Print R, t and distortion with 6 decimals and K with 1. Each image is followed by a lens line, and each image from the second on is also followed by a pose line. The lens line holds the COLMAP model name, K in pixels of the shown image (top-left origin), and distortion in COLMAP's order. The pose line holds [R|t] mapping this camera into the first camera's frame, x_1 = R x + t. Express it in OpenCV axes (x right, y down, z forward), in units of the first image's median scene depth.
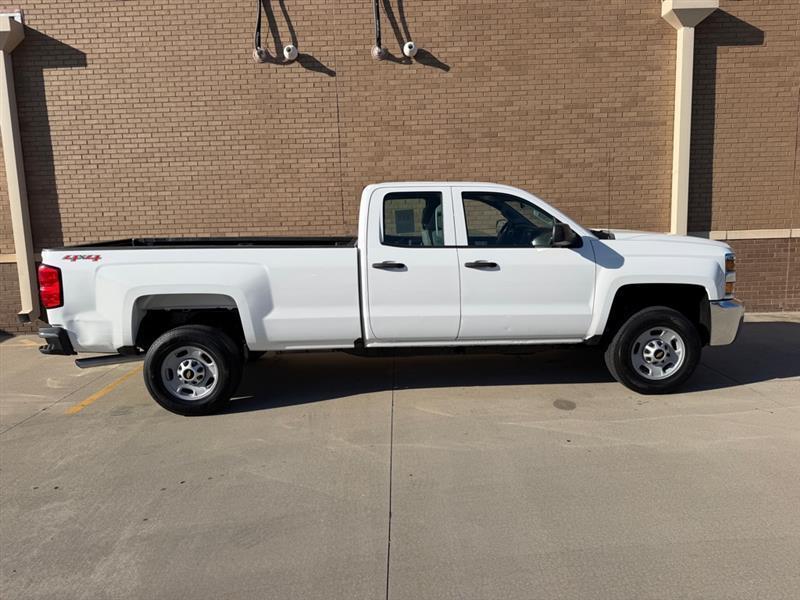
lens RADIAL K [[565.0, 0, 402.6], [0, 565.0, 301.9], [0, 0, 1]] dist [0.037464, -0.044812]
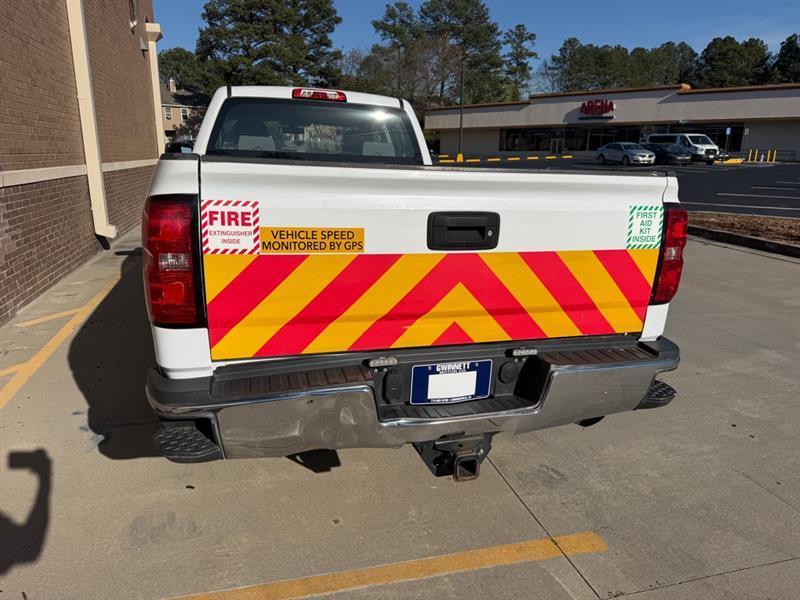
lens RADIAL K [[565.0, 0, 401.4], [0, 565.0, 298.7], [0, 0, 1]] dist [0.037464, -0.044812]
pose [[-0.266837, -0.210619, 0.940446, -0.602921], [0.128142, 0.959409, 0.251224, -0.080682], [-0.955185, 0.187546, -0.229017, 0.789088]]
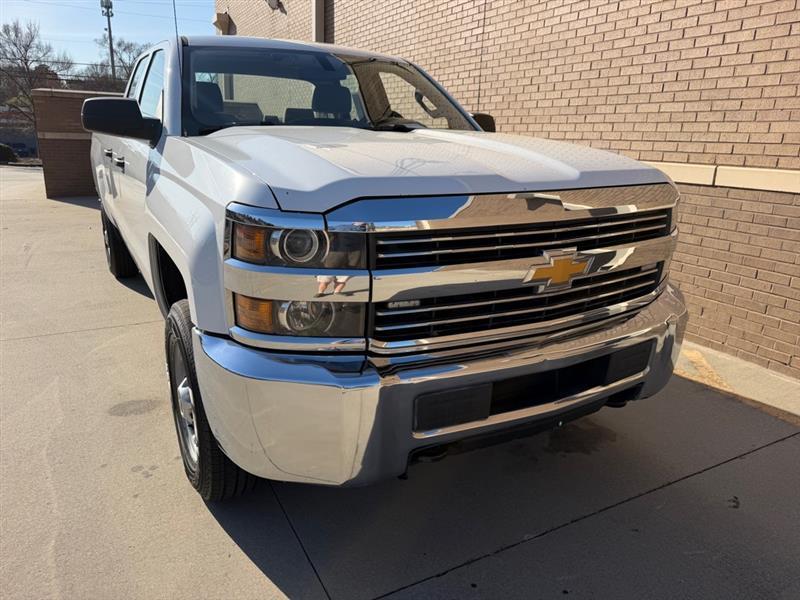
lens RADIAL K [[565.0, 0, 397.7], [0, 565.0, 298.6], [0, 0, 1]] dist [0.037464, -0.044812]
pose [[0.455680, 0.291298, -0.841131, 0.556861], [-0.178575, 0.955644, 0.234213, -0.077275], [0.872048, 0.043479, 0.487486, 0.582352]]
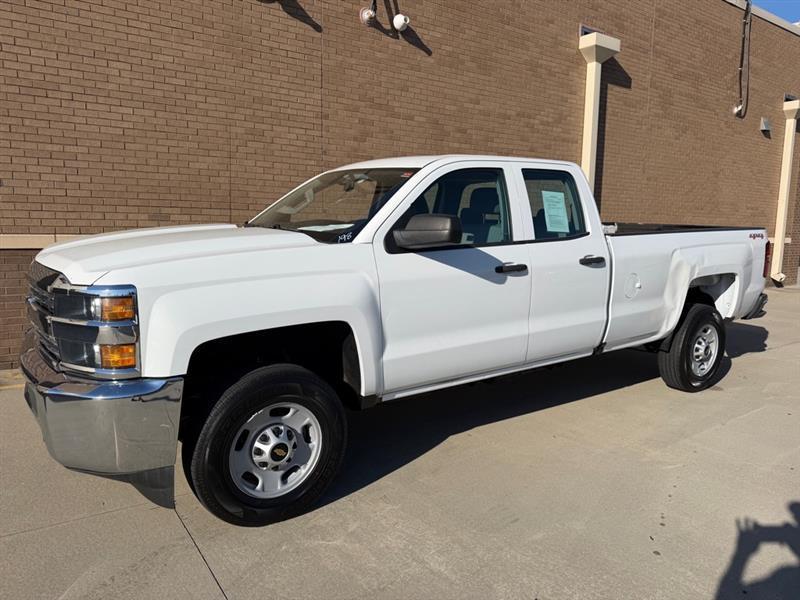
lens RADIAL K [[565.0, 0, 403.6], [0, 565.0, 300.2], [0, 0, 1]] dist [0.037464, -0.044812]
pose [[0.822734, -0.028650, 0.567704, -0.499705], [0.037463, 0.999291, -0.003861, -0.001618], [-0.567191, 0.024444, 0.823223, 0.264149]]
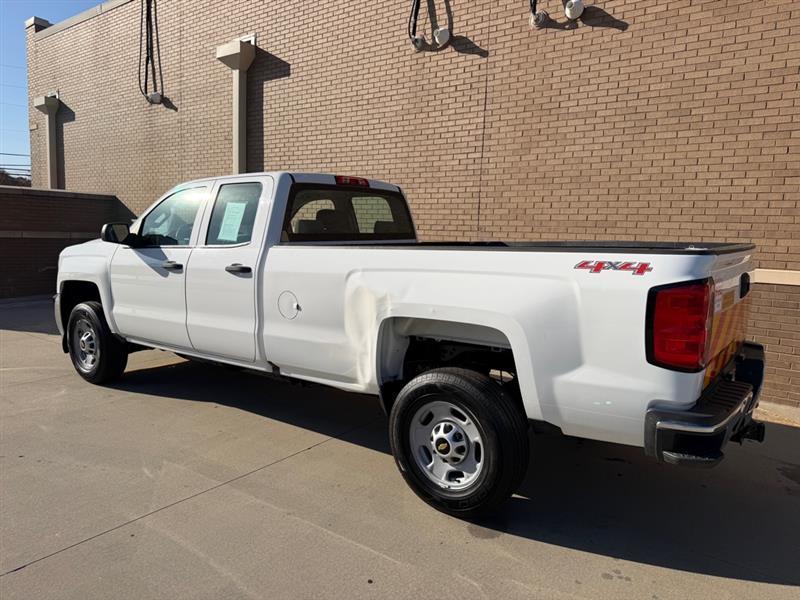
lens RADIAL K [[565.0, 0, 400.1], [0, 565.0, 304.3], [0, 0, 1]] dist [0.037464, -0.044812]
pose [[0.792027, 0.134728, -0.595433, 0.334803], [-0.147076, 0.988726, 0.028082, -0.036683], [0.592504, 0.065332, 0.802914, 0.266686]]
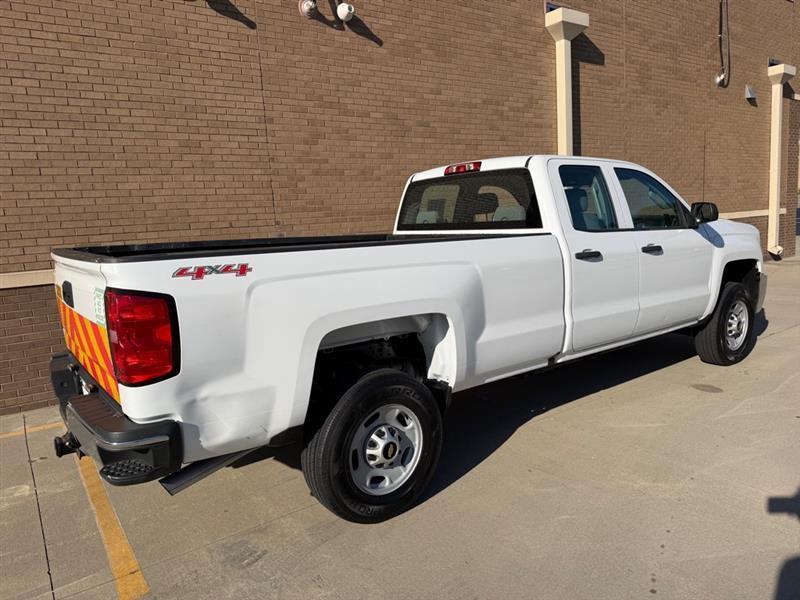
lens RADIAL K [[565.0, 0, 404.4], [0, 565.0, 301.3], [0, 0, 1]] dist [0.037464, -0.044812]
pose [[0.817843, -0.097670, 0.567092, -0.420814], [0.115530, 0.993294, 0.004461, -0.020108], [-0.563724, 0.061868, 0.823643, 0.292642]]
